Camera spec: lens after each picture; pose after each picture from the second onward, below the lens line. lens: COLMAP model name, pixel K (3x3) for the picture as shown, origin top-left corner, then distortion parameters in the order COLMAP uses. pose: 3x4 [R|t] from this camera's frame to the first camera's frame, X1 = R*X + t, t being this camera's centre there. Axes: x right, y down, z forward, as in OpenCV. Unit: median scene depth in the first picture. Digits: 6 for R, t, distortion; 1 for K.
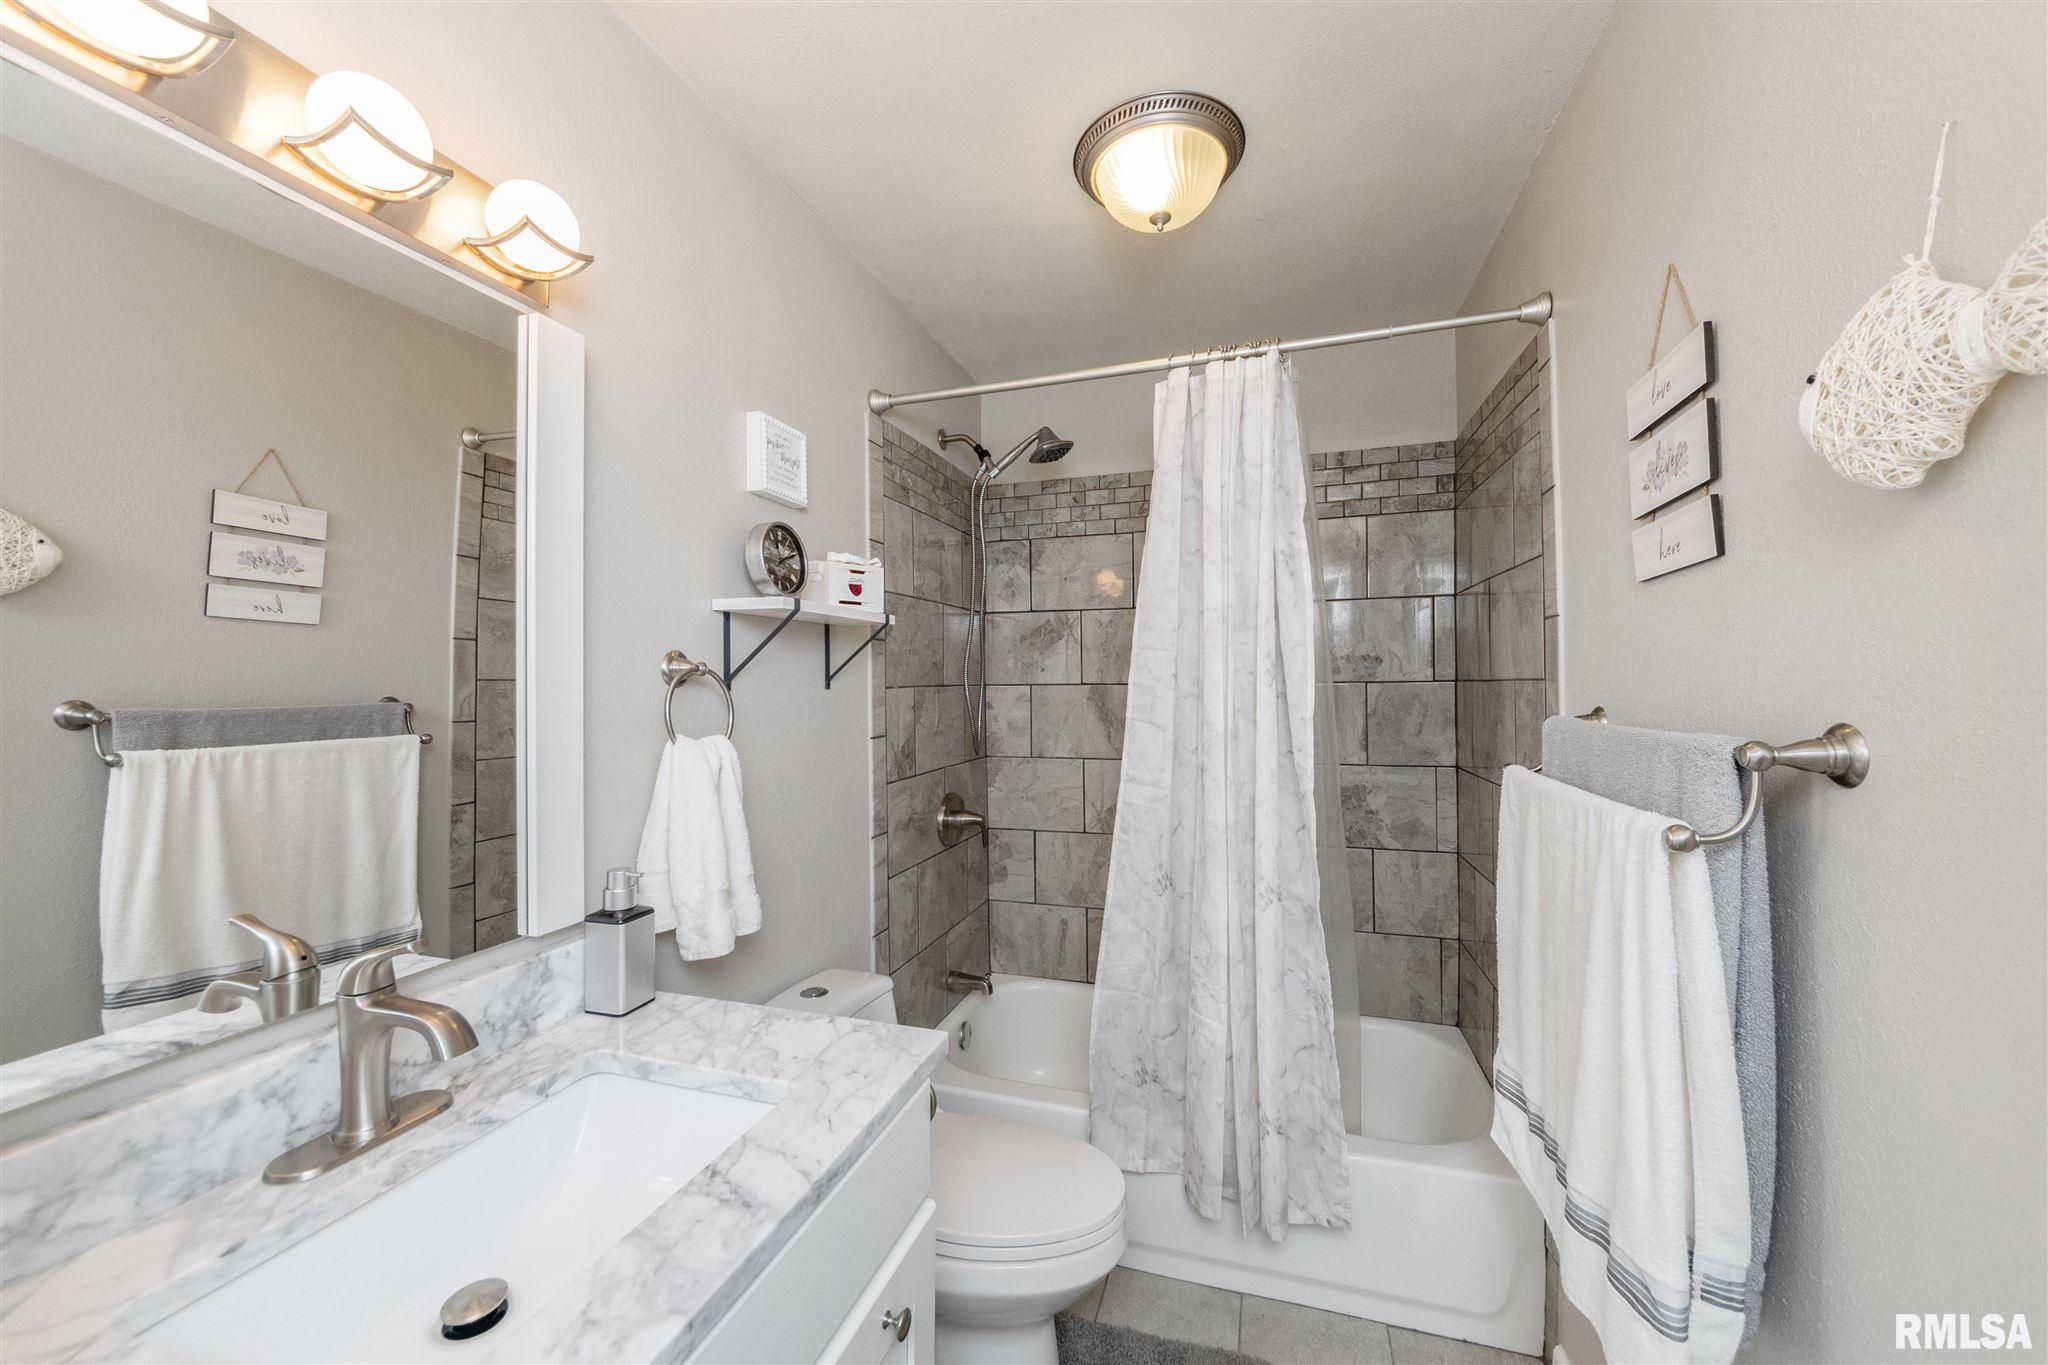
lens RADIAL K [[770.8, 0, 1024.0], [0, 770.8, 682.5], [0, 0, 1]] dist [0.014926, -0.010789]
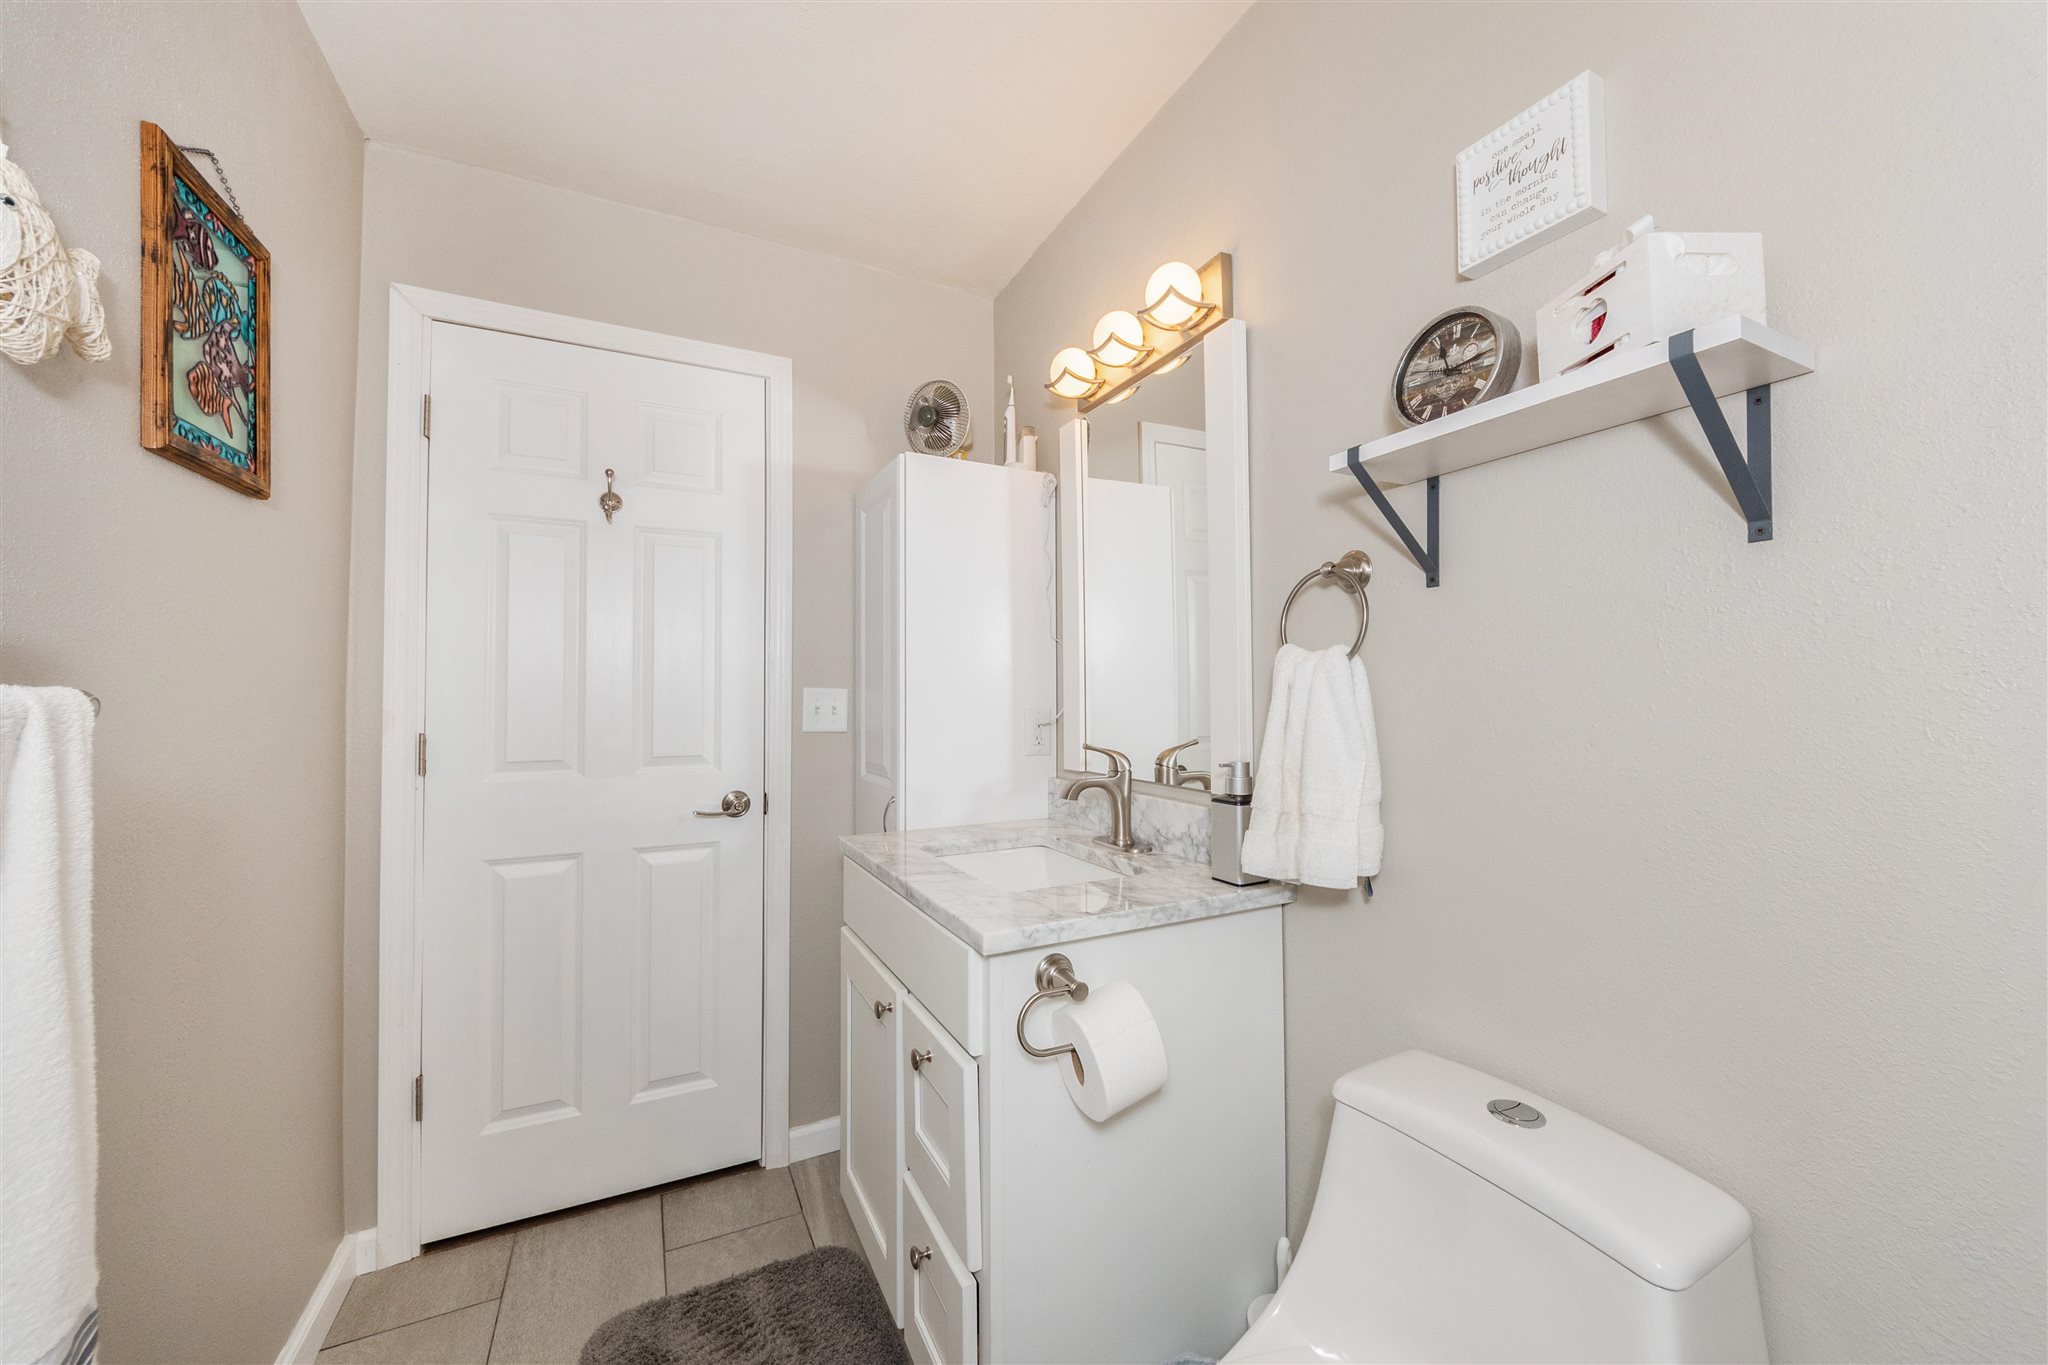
lens RADIAL K [[770.8, 0, 1024.0], [0, 770.8, 682.5], [0, 0, 1]] dist [0.014926, -0.010789]
pose [[-0.698750, -0.001712, -0.715364, 0.474780], [0.008365, 0.999909, -0.010563, 0.125826], [0.715317, -0.013364, -0.698672, 1.448401]]
